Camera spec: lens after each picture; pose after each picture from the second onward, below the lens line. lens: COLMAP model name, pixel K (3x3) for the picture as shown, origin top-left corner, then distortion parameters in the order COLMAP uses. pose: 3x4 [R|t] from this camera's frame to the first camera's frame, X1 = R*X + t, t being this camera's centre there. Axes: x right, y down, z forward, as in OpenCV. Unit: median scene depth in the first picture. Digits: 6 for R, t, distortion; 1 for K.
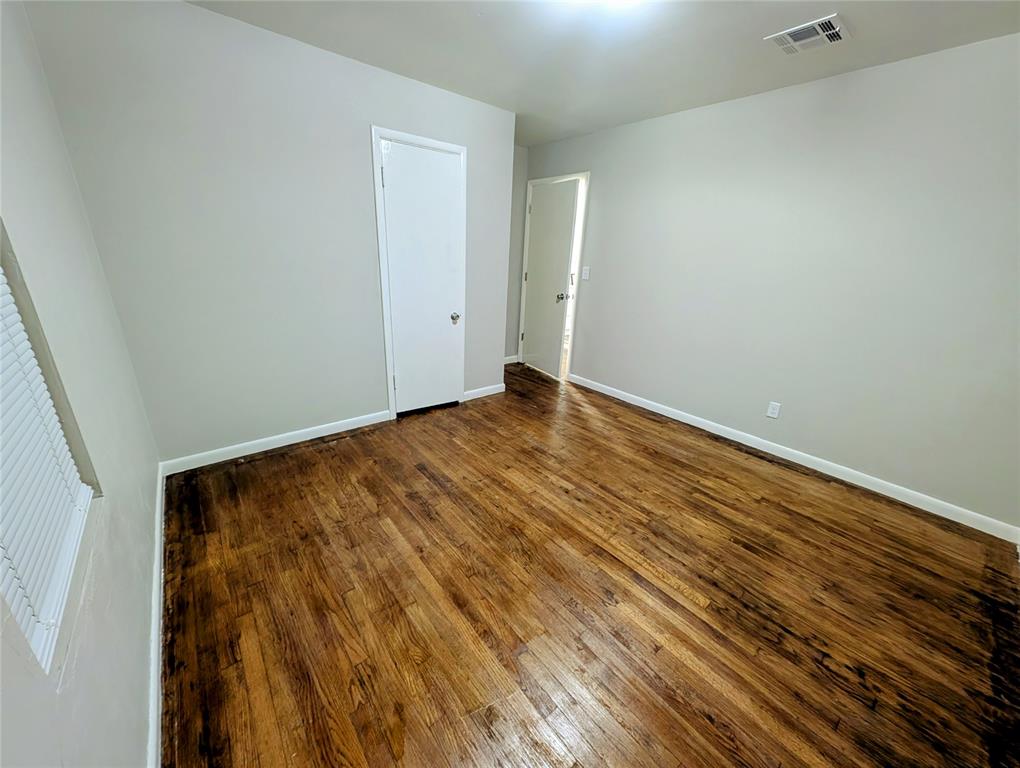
lens RADIAL K [[382.2, 0, 513.7], [0, 382.2, 384.3], [0, 0, 1]] dist [-0.000395, -0.000449]
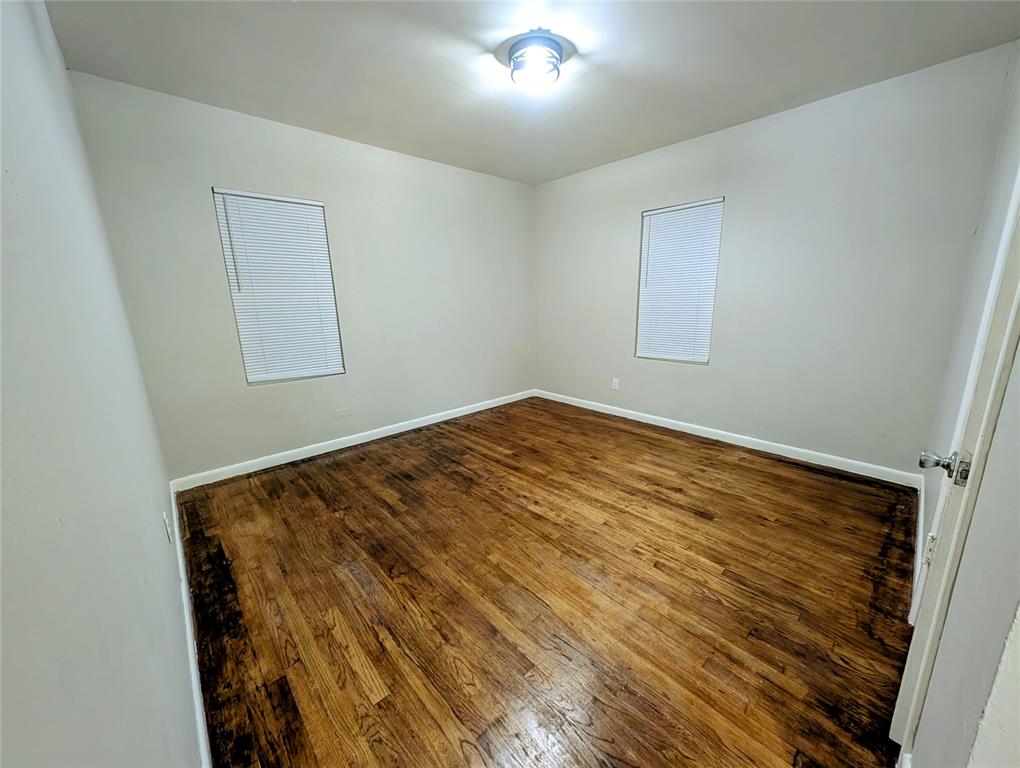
lens RADIAL K [[382.2, 0, 513.7], [0, 382.2, 384.3], [0, 0, 1]] dist [-0.000395, -0.000449]
pose [[-0.998502, -0.011235, -0.053541, 0.262910], [-0.037849, 0.848522, 0.527804, -0.526415], [0.039501, 0.529040, -0.847677, 1.731023]]
